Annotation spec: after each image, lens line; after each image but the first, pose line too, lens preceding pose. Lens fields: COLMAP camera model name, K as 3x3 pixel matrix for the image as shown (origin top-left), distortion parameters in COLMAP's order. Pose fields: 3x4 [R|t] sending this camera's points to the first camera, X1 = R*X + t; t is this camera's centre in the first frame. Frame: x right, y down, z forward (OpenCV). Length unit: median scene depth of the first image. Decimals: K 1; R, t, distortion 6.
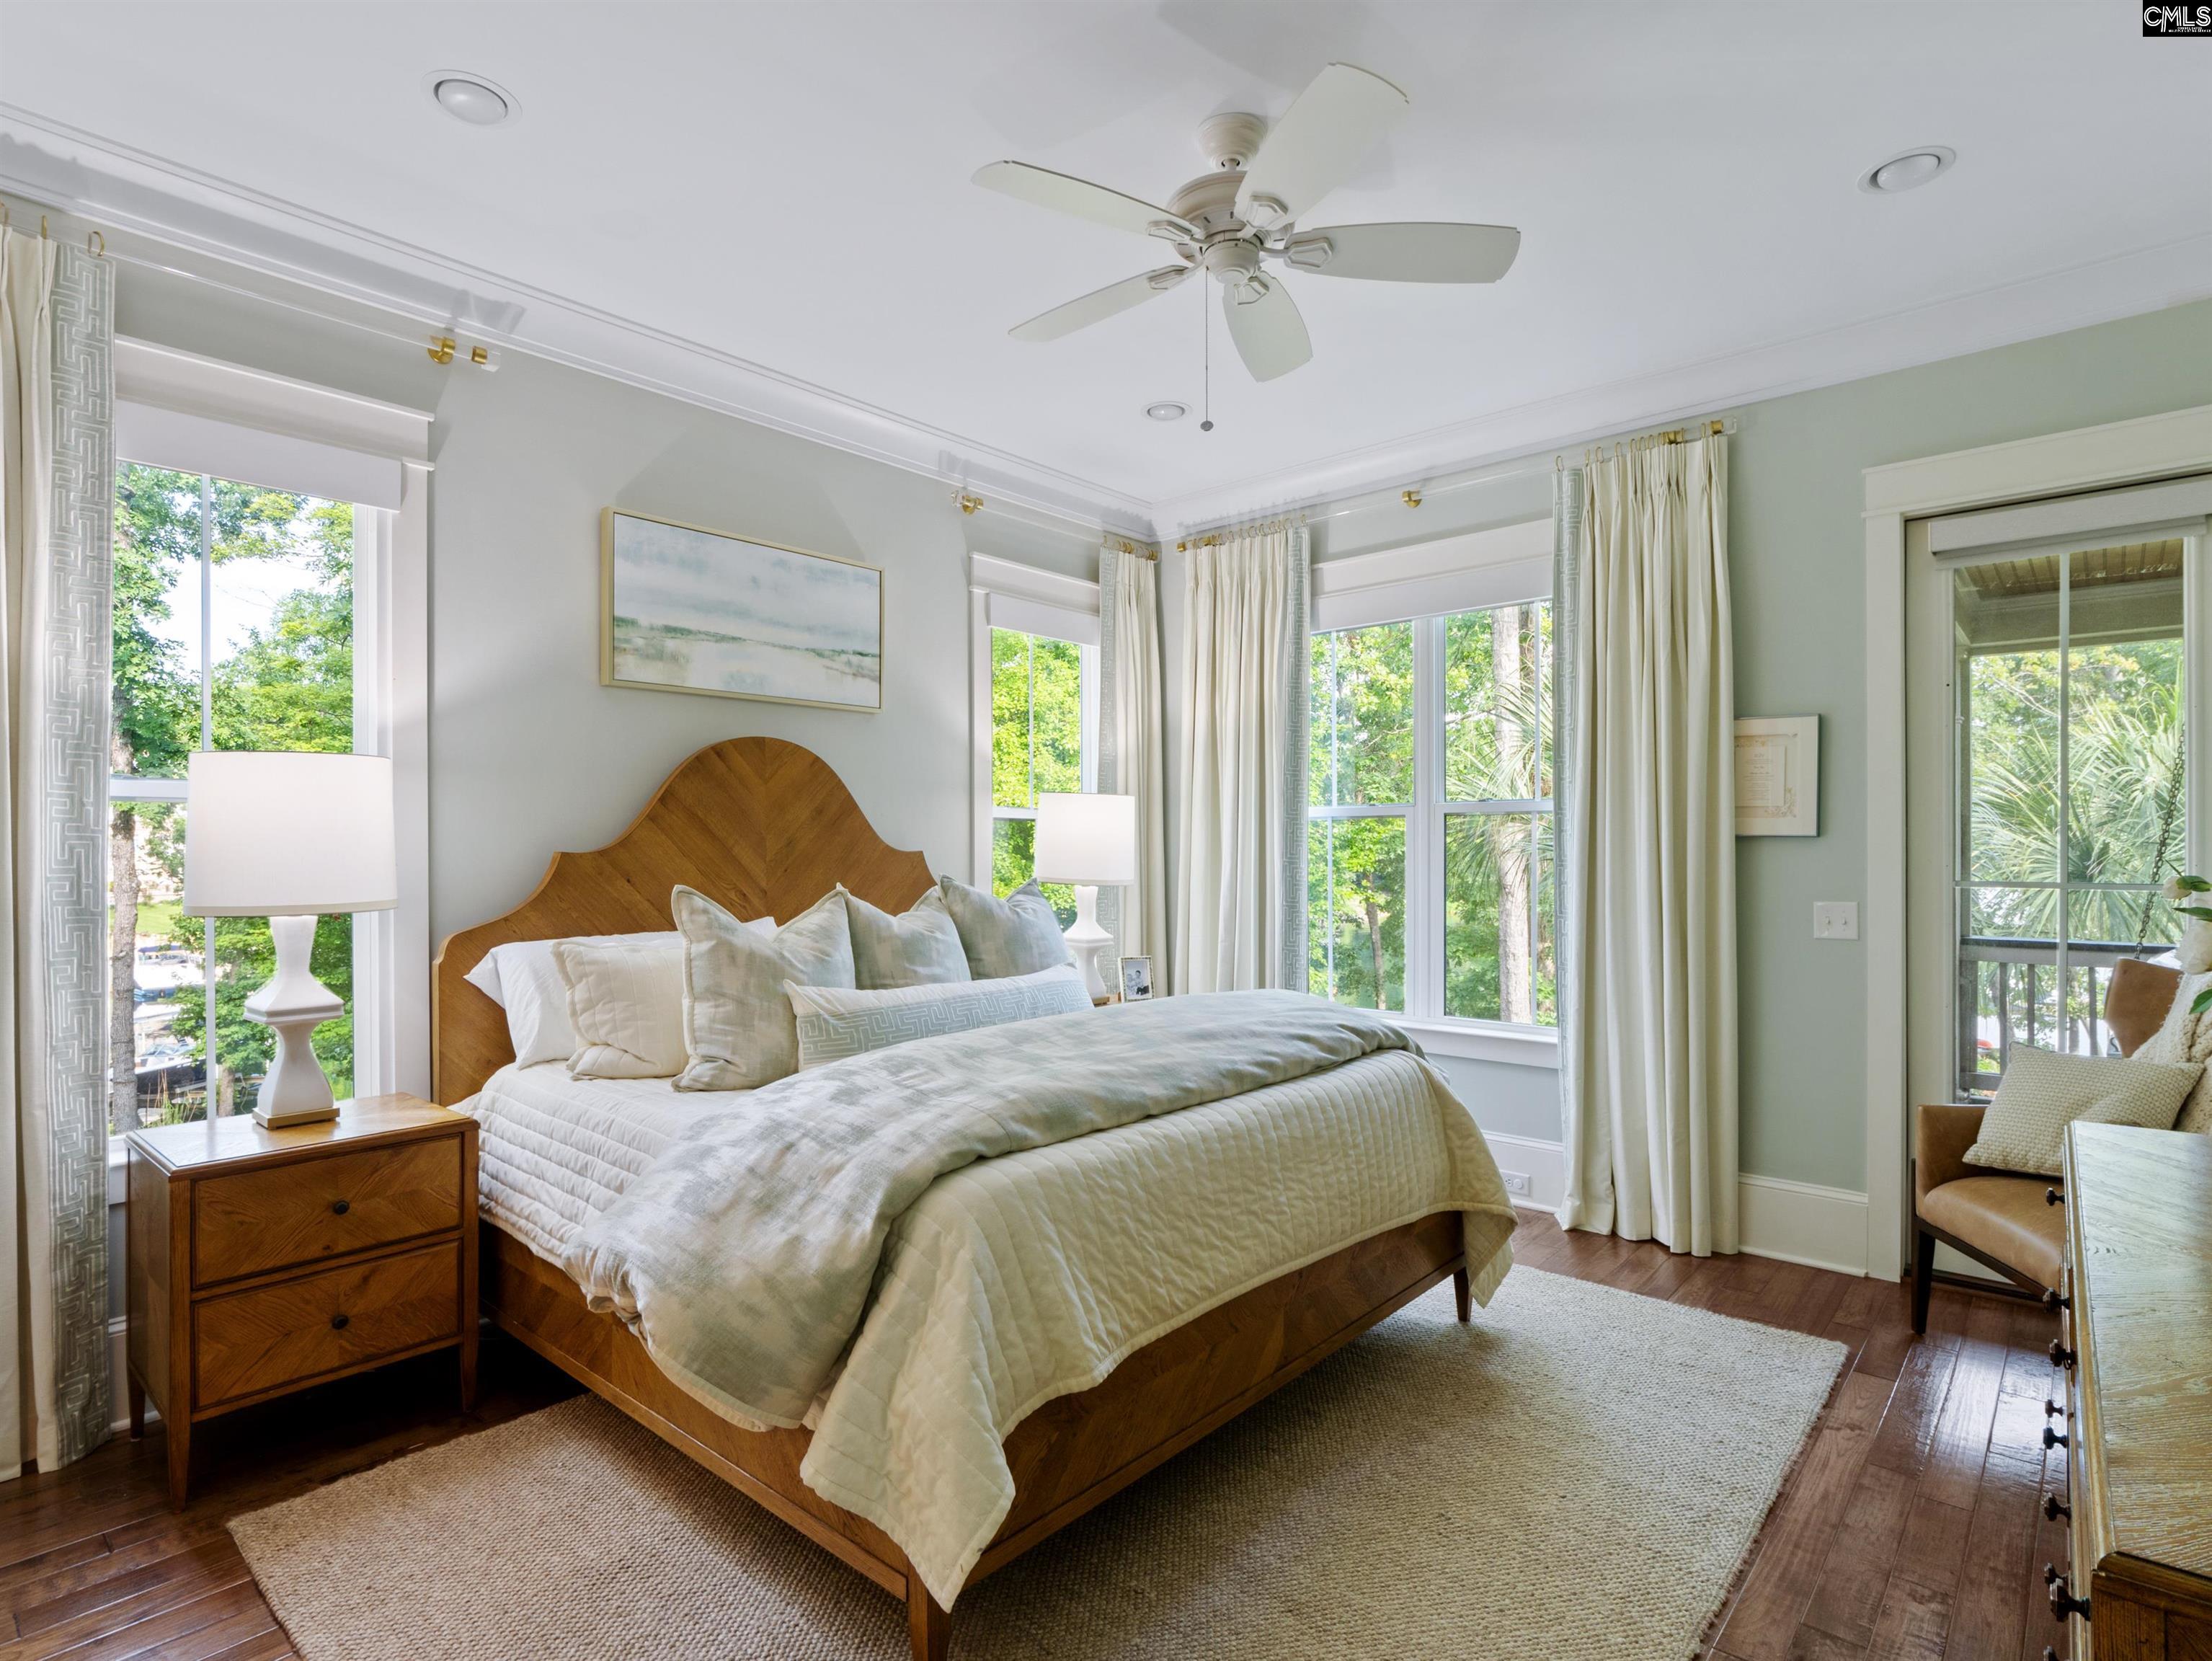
lens RADIAL K [[1140.1, 0, 1072.3], [0, 1140.1, 843.6], [0, 0, 1]] dist [0.002469, -0.011255]
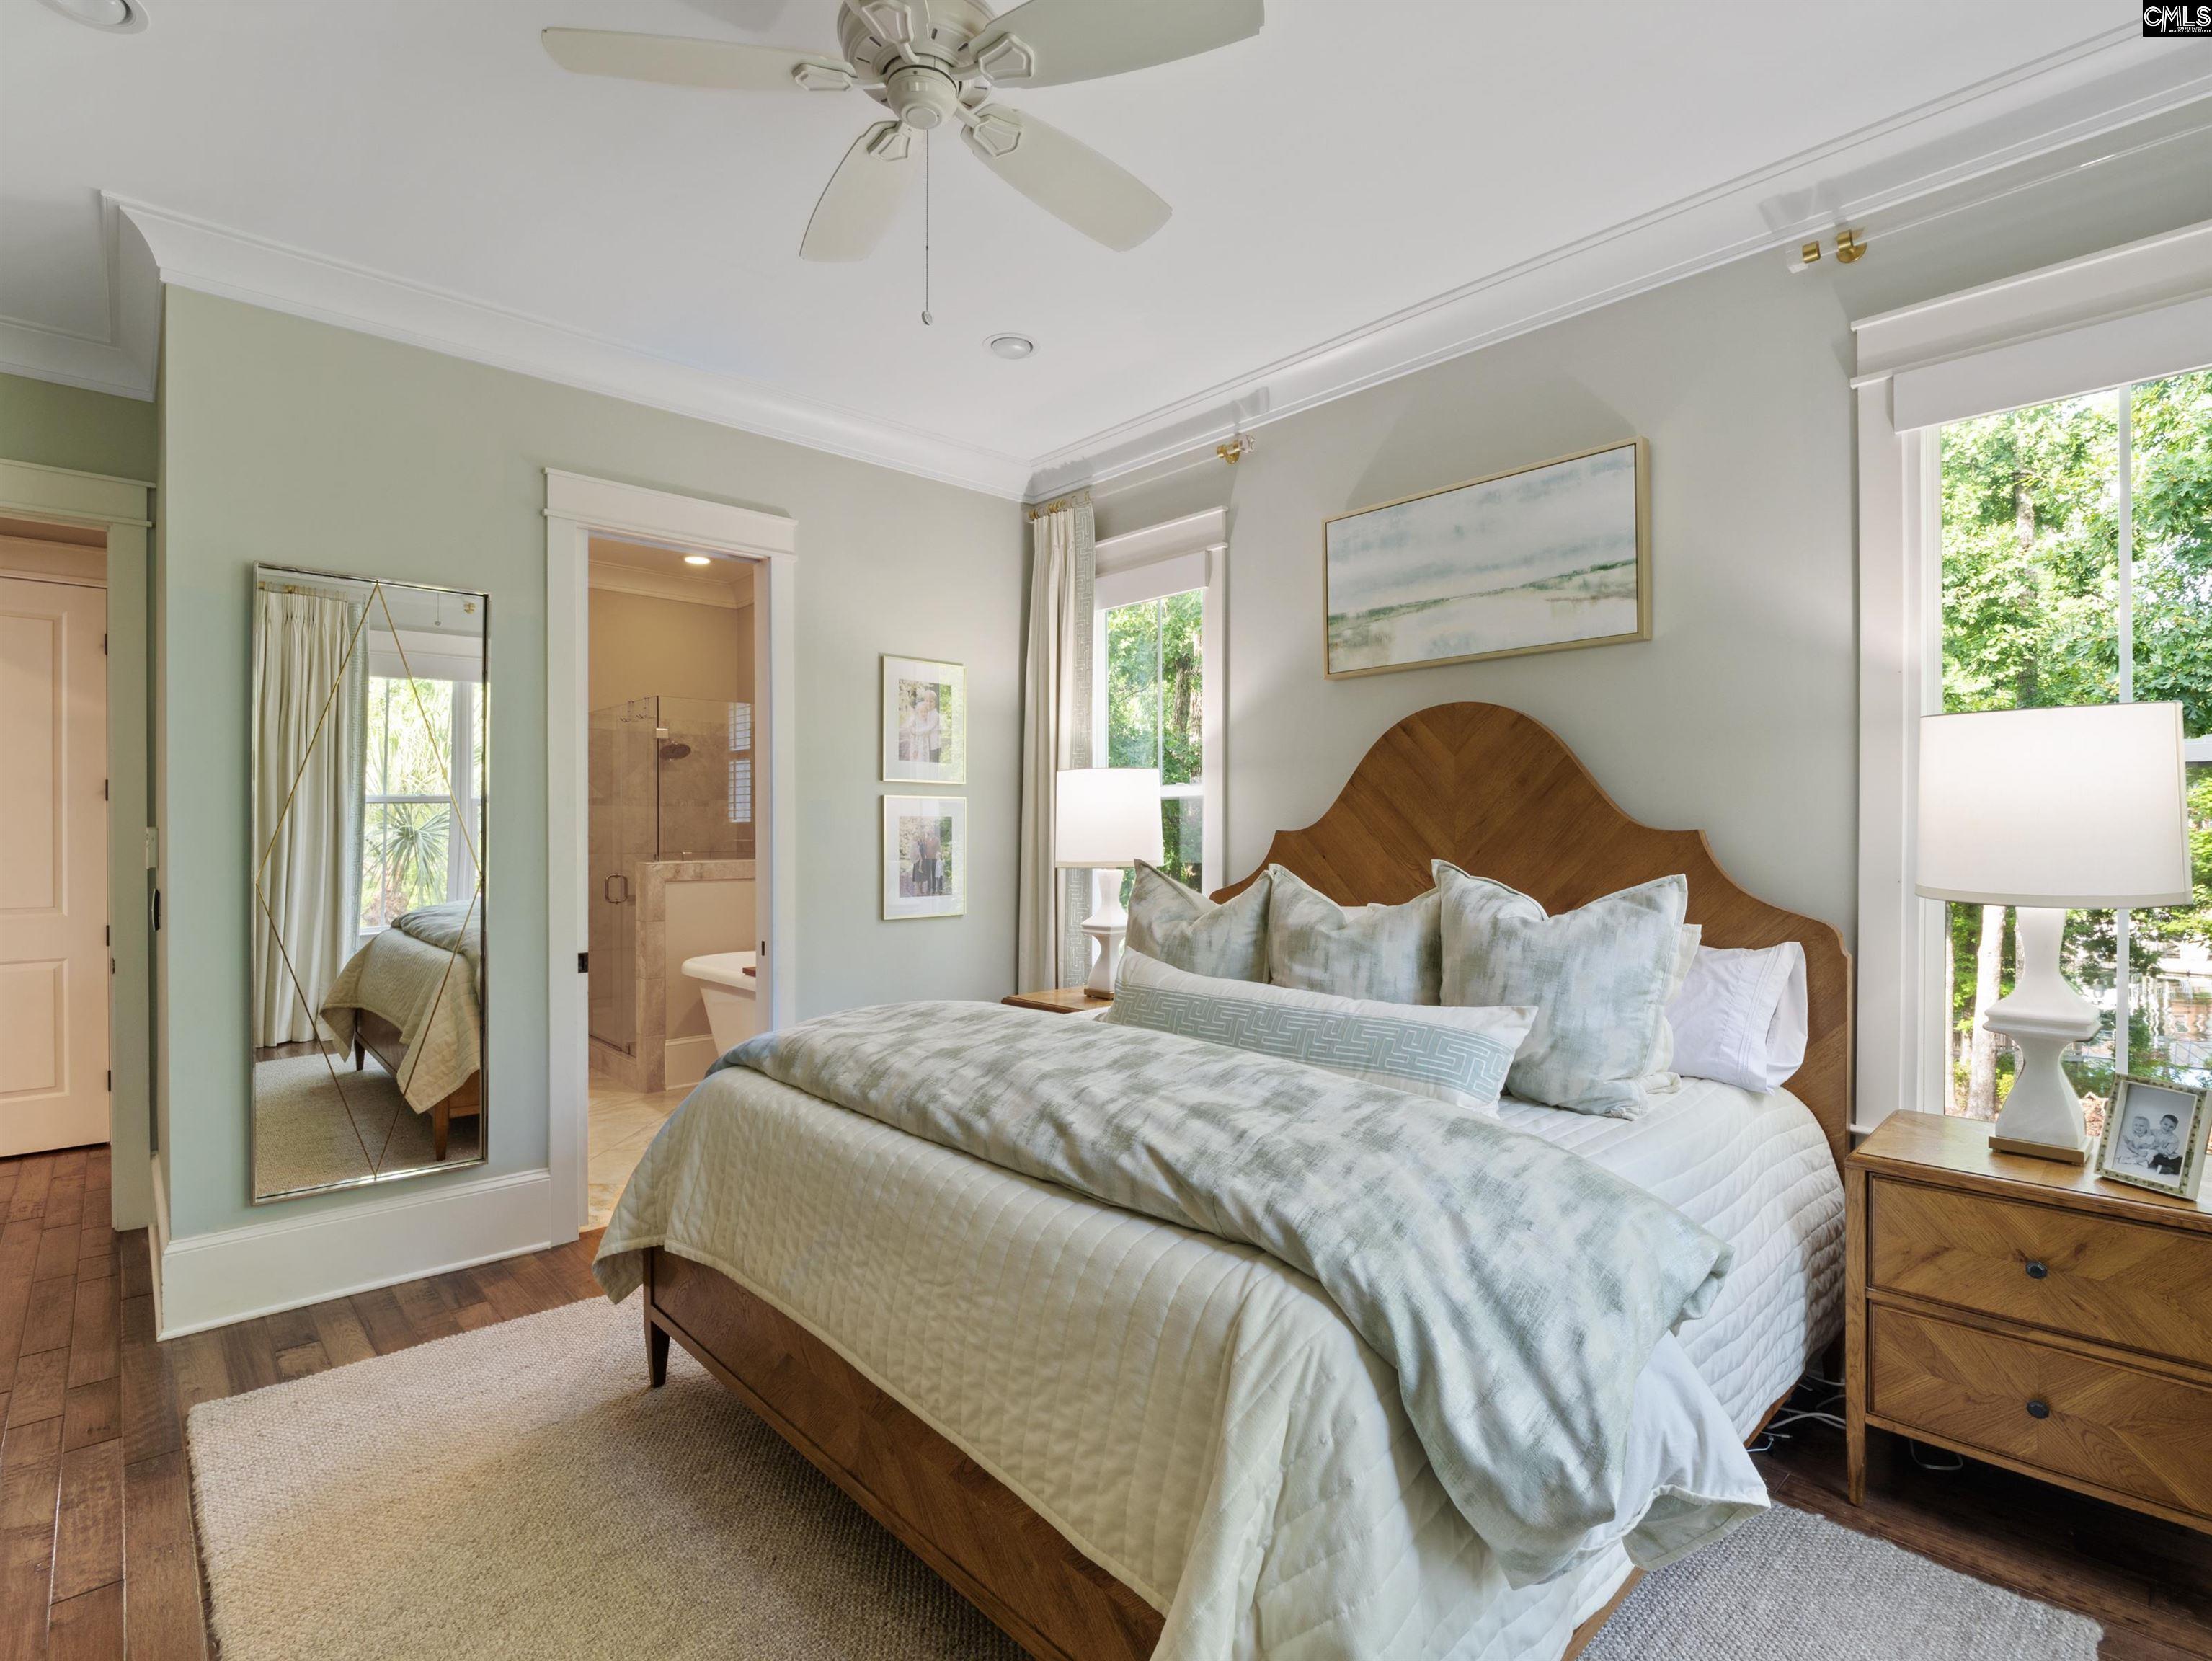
lens RADIAL K [[1079.5, 0, 1106.0], [0, 1079.5, 830.5], [0, 0, 1]] dist [-0.015834, -0.001436]
pose [[-0.077504, 0.008754, -0.996954, 0.626617], [0.015444, 0.999852, 0.007579, -0.003481], [0.996872, -0.014810, -0.077628, 0.824510]]
